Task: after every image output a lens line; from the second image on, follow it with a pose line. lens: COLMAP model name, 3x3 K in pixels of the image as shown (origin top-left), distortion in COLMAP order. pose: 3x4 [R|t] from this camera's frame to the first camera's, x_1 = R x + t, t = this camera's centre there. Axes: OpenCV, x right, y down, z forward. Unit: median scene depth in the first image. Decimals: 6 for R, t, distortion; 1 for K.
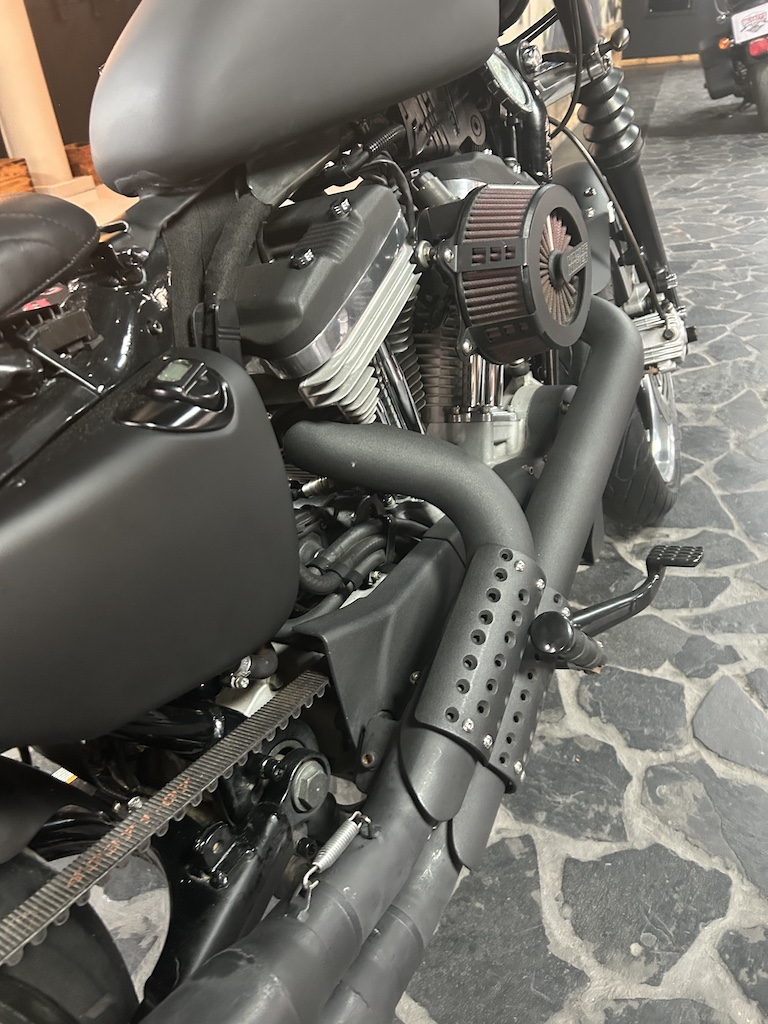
lens RADIAL K [[780.7, 0, 381.8], [0, 780.7, 506.3], [0, 0, 1]] dist [0.039436, -0.055445]
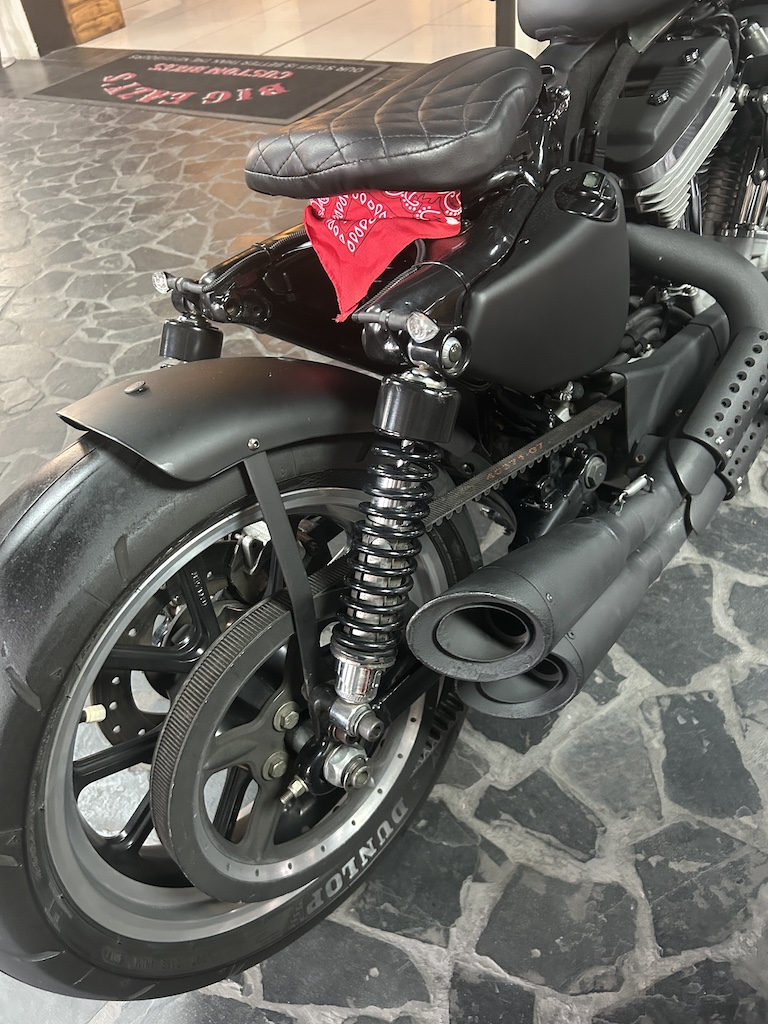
lens RADIAL K [[780.7, 0, 375.7], [0, 780.7, 517.4], [0, 0, 1]] dist [0.039436, -0.055445]
pose [[0.974700, 0.153373, -0.162592, -0.219648], [-0.109829, 0.962194, 0.249241, 0.092048], [0.194672, -0.225078, 0.954695, -0.512135]]
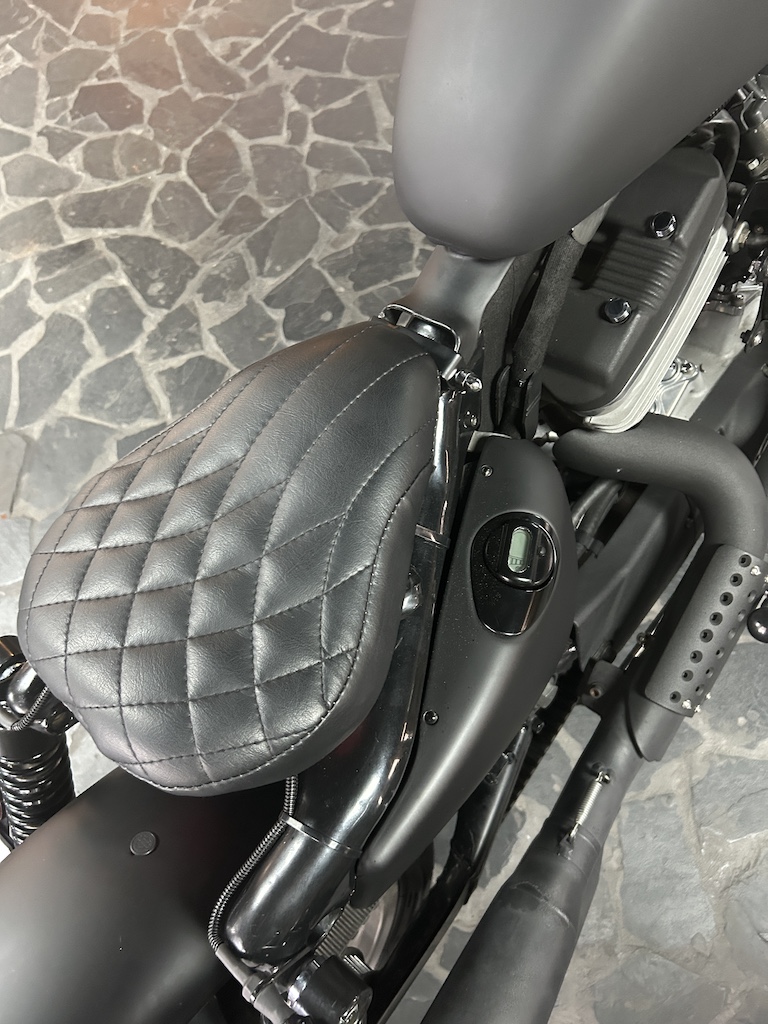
lens RADIAL K [[780.7, 0, 385.2], [0, 780.7, 524.2], [0, 0, 1]] dist [0.039436, -0.055445]
pose [[0.995012, 0.074114, -0.066773, -0.257809], [-0.019992, 0.803920, 0.594401, -0.581698], [0.097733, -0.590101, 0.801392, 0.068602]]
